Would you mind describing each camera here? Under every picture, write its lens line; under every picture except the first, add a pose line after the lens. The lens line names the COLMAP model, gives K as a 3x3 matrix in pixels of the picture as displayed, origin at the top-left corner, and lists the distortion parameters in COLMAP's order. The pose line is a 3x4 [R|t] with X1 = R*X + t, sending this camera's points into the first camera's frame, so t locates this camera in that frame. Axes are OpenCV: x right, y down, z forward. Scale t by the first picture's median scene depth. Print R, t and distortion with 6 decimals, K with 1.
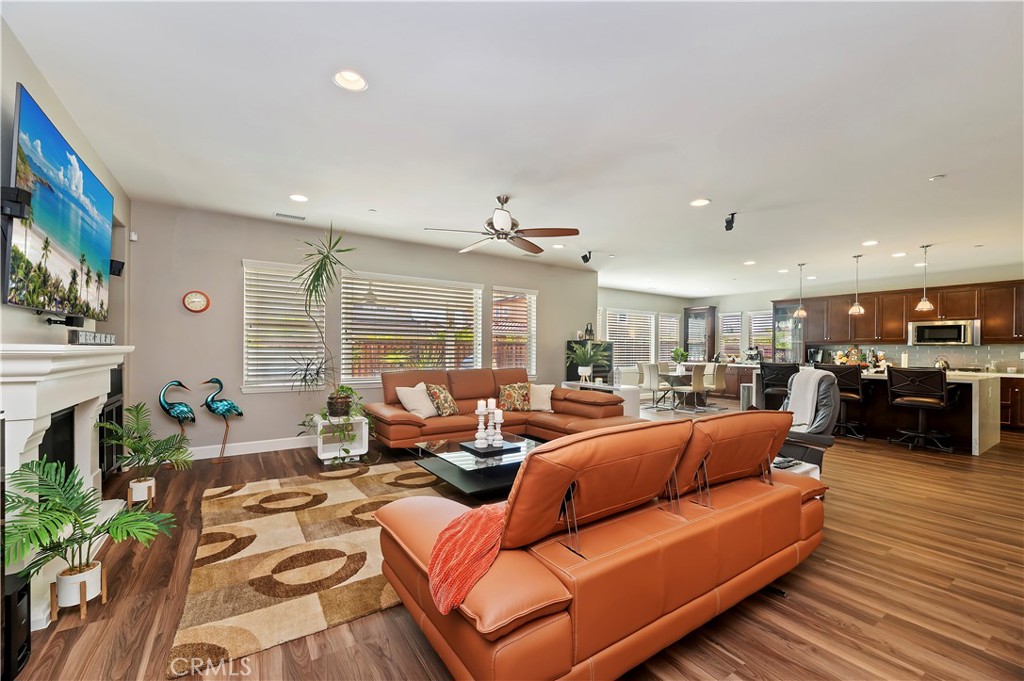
lens RADIAL K [[417.7, 0, 508.7], [0, 417.7, 348.6], [0, 0, 1]] dist [-0.004463, 0.000177]
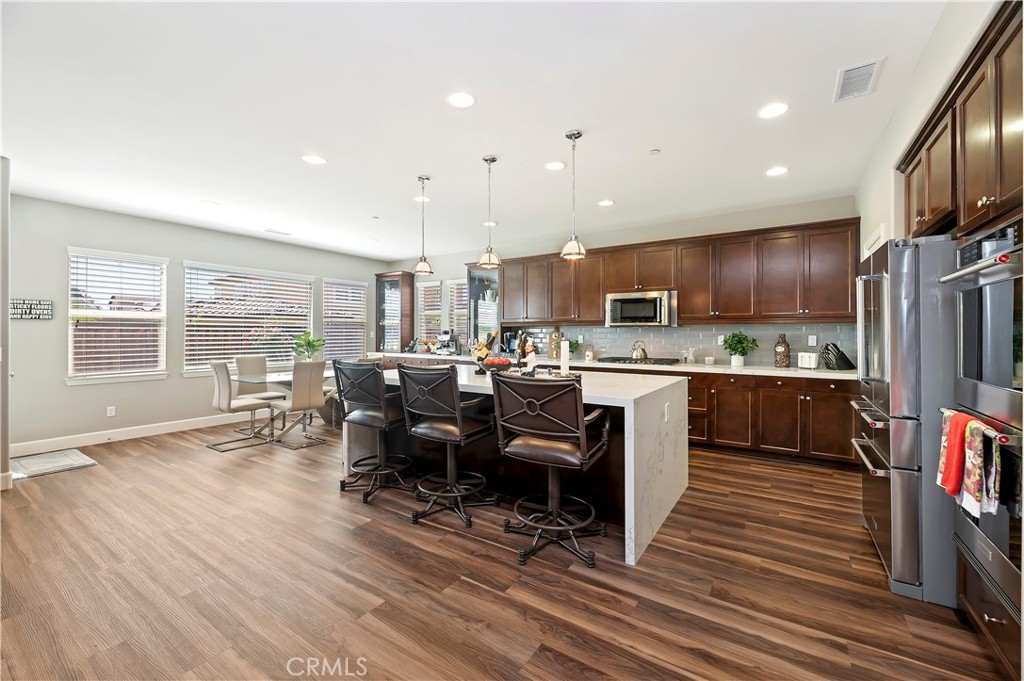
lens RADIAL K [[417.7, 0, 516.5], [0, 417.7, 330.9], [0, 0, 1]] dist [-0.004463, 0.000177]
pose [[0.917367, -0.003158, 0.398029, 0.555085], [0.004903, 0.999982, -0.003366, 0.000566], [-0.398011, 0.005039, 0.917367, 0.420382]]
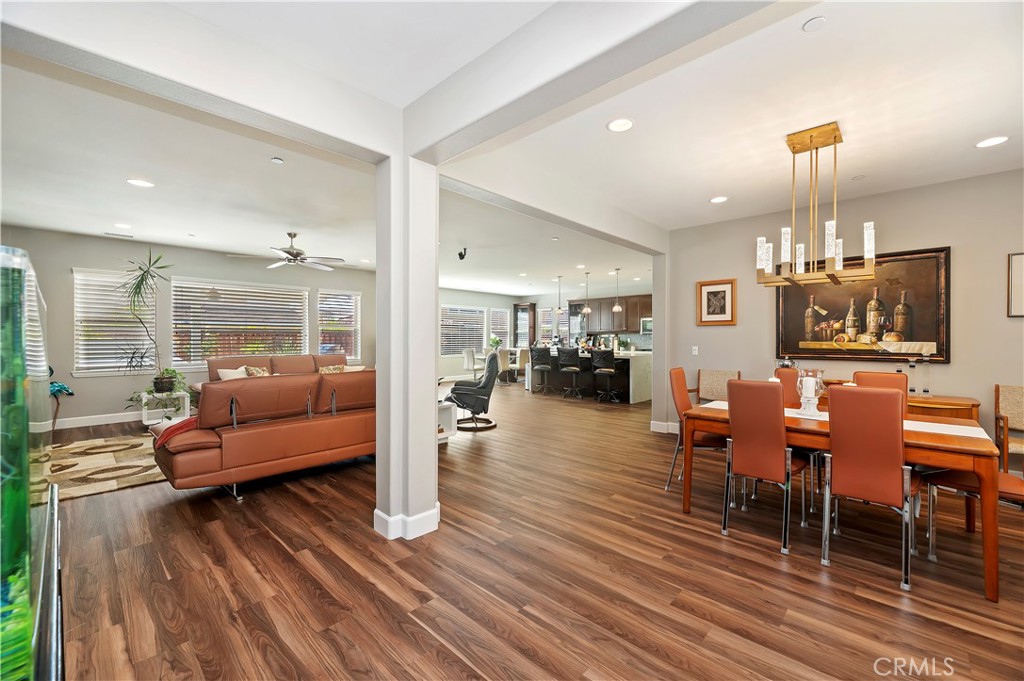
lens RADIAL K [[417.7, 0, 515.2], [0, 417.7, 335.1], [0, 0, 1]] dist [-0.004463, 0.000177]
pose [[0.973392, -0.005317, 0.229086, 0.219874], [0.006335, 0.999973, -0.003708, -0.002267], [-0.229060, 0.005061, 0.973399, -0.309187]]
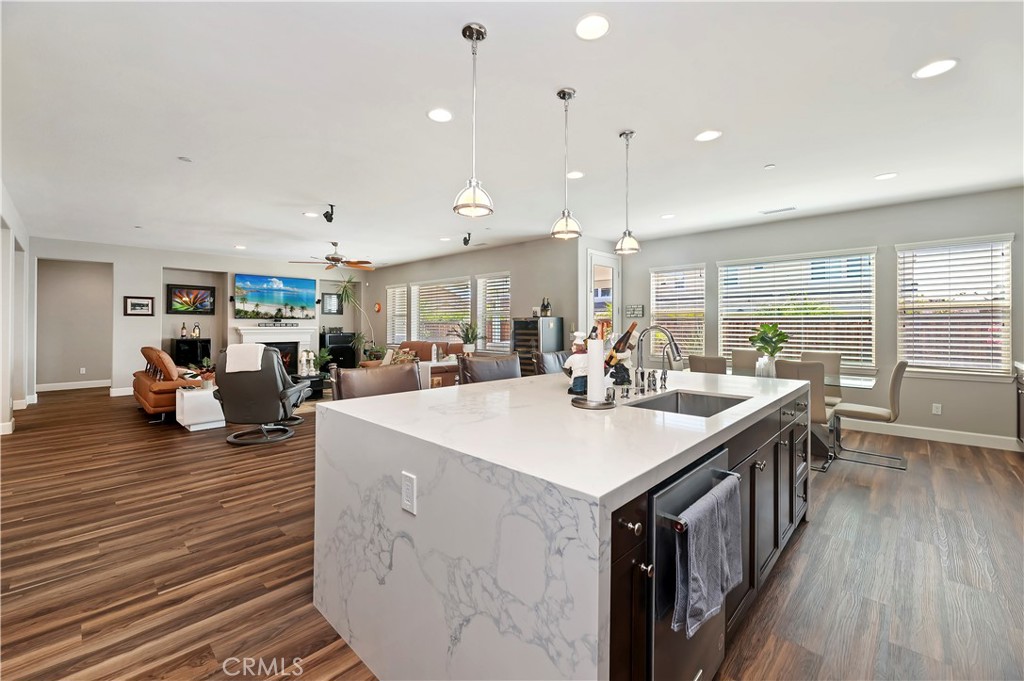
lens RADIAL K [[417.7, 0, 506.7], [0, 417.7, 323.6], [0, 0, 1]] dist [-0.004463, 0.000177]
pose [[0.222439, -0.010973, -0.974885, 1.036297], [0.001352, 0.999939, -0.010946, 0.003077], [0.974946, 0.001117, 0.222440, 0.728285]]
